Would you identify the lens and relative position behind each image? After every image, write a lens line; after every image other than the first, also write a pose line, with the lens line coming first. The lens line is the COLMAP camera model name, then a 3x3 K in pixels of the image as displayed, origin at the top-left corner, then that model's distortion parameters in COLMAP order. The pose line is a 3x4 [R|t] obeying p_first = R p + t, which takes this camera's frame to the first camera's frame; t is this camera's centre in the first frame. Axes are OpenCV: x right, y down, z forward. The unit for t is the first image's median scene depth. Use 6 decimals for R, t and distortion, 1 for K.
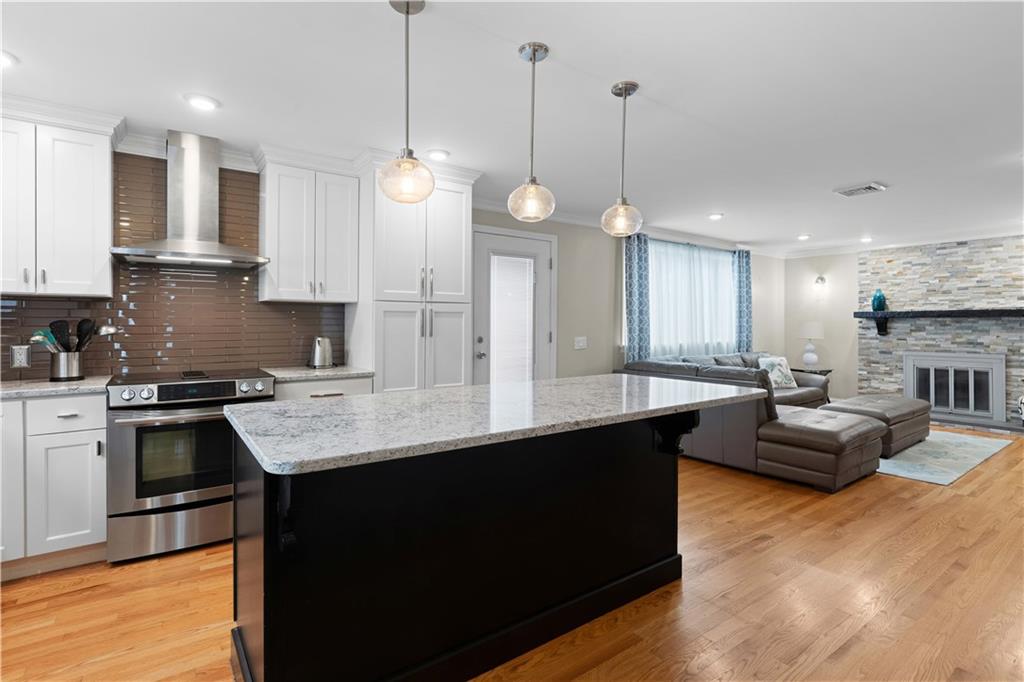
lens RADIAL K [[489.8, 0, 510.6], [0, 489.8, 321.2], [0, 0, 1]] dist [-0.001794, -0.000115]
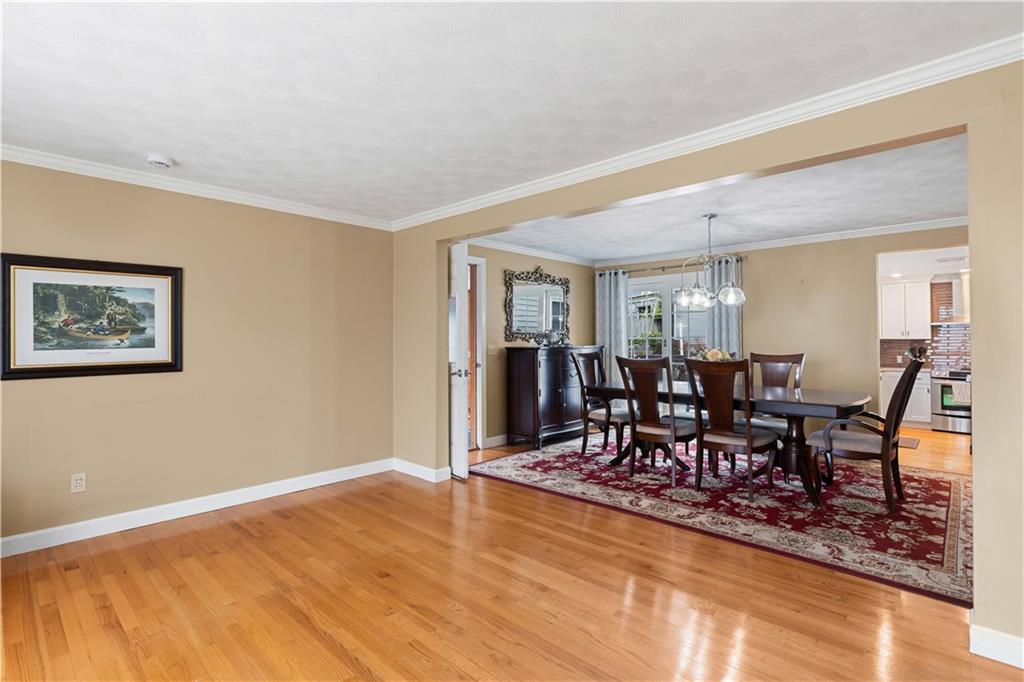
lens RADIAL K [[489.4, 0, 512.0], [0, 489.4, 341.0], [0, 0, 1]] dist [-0.000931, 0.011884]
pose [[0.193943, 0.001889, -0.981011, 0.661701], [0.009699, 0.999946, 0.003843, -0.033301], [0.980965, -0.010260, 0.193914, -0.848371]]
